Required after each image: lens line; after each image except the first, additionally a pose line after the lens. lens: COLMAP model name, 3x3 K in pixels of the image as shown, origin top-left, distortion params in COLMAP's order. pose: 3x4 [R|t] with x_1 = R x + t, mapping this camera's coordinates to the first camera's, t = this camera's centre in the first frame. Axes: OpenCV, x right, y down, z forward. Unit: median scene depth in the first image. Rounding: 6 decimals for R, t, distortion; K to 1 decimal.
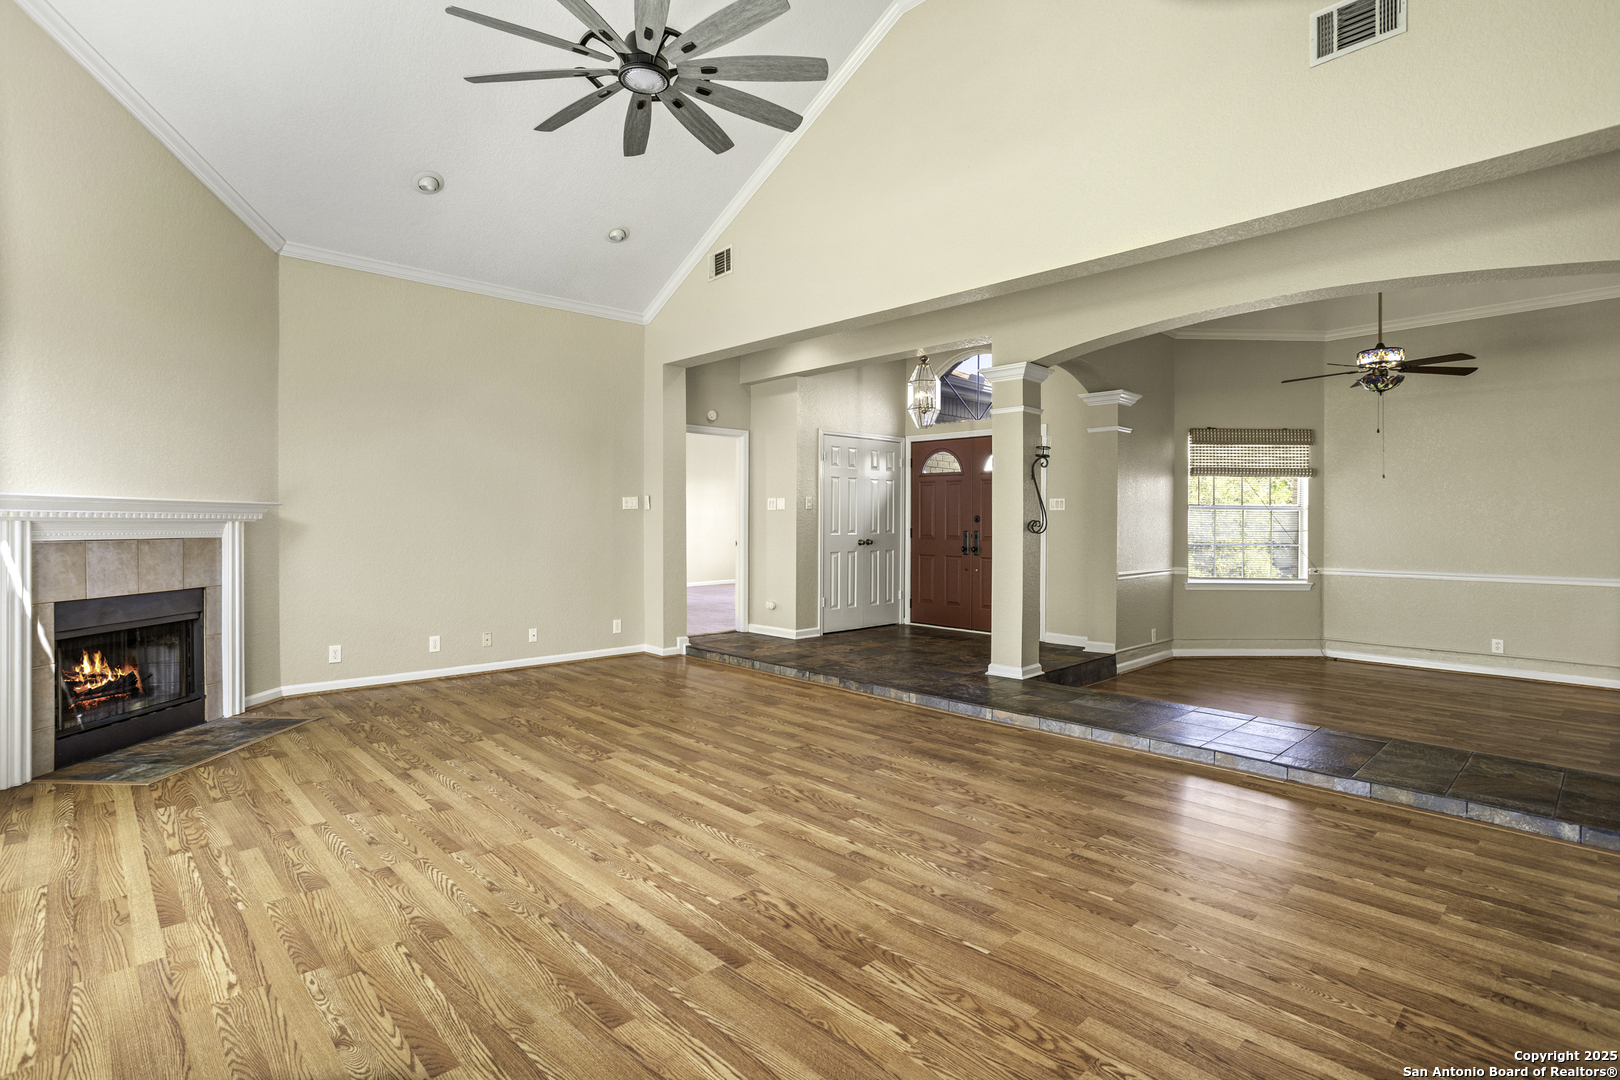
lens RADIAL K [[792.1, 0, 811.8], [0, 792.1, 520.5], [0, 0, 1]] dist [-0.050268, 0.034116]
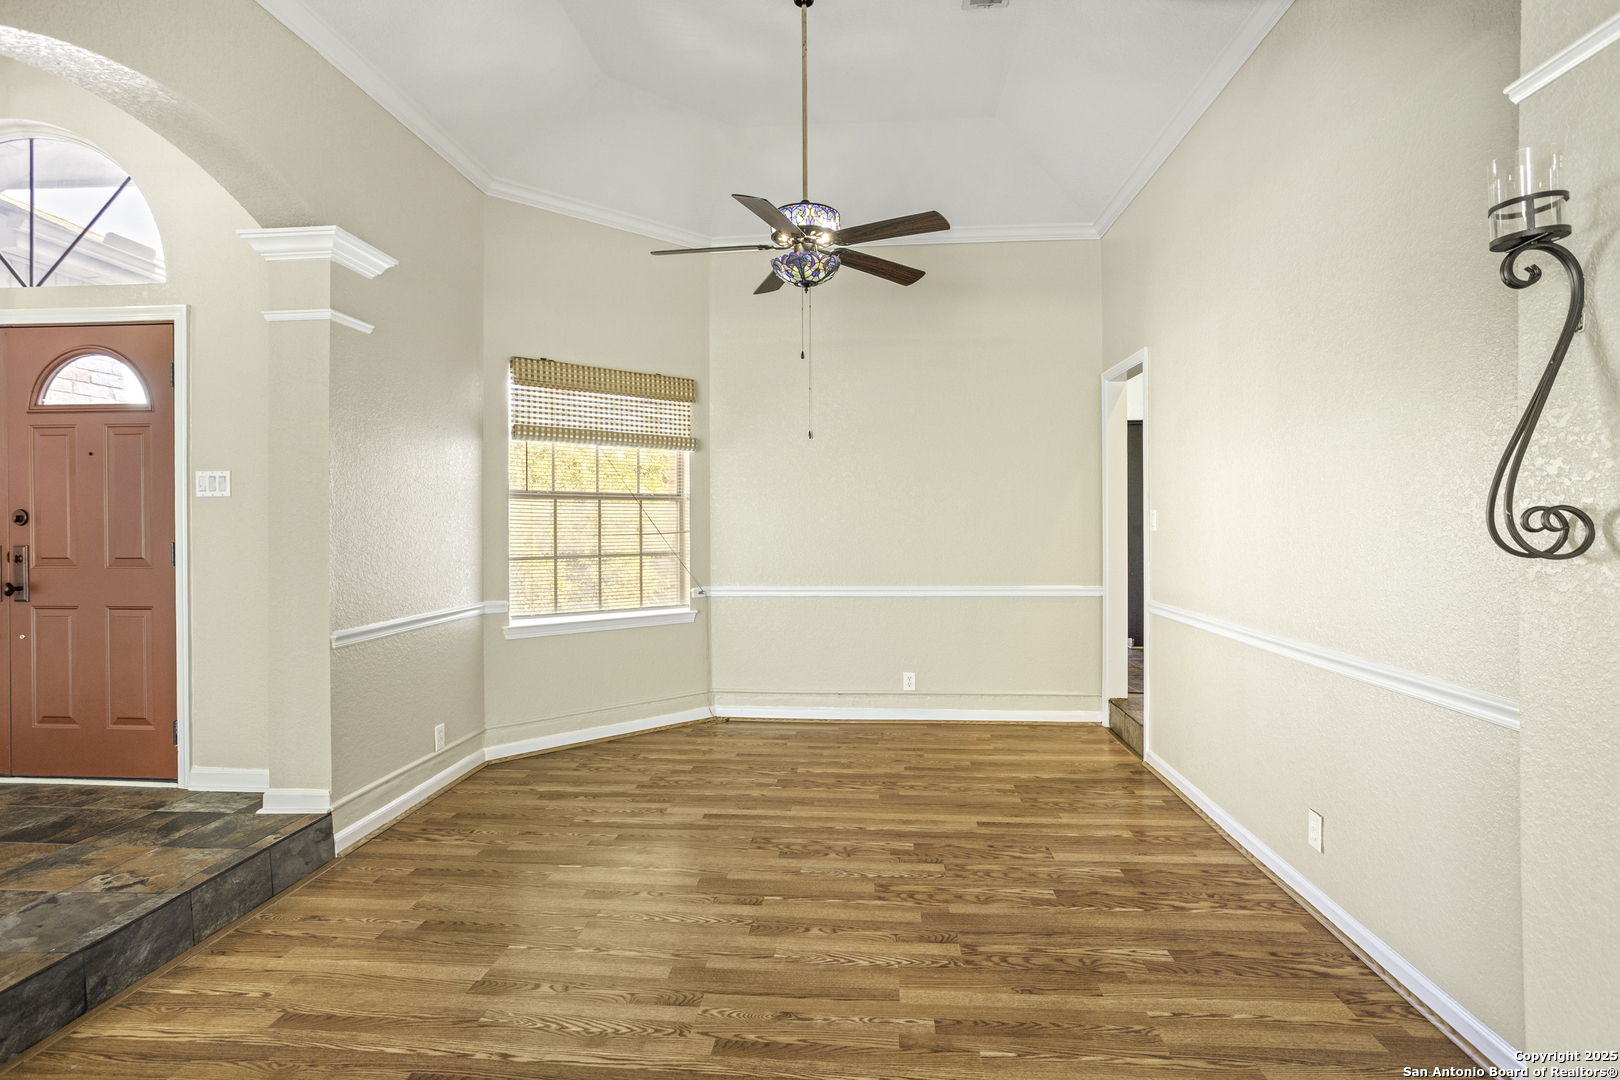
lens RADIAL K [[792.1, 0, 811.8], [0, 792.1, 520.5], [0, 0, 1]] dist [-0.050268, 0.034116]
pose [[0.742338, -0.007855, 0.669979, 0.264923], [0.009264, 0.999956, 0.001459, 0.003402], [-0.669961, 0.005123, 0.742378, 0.435396]]
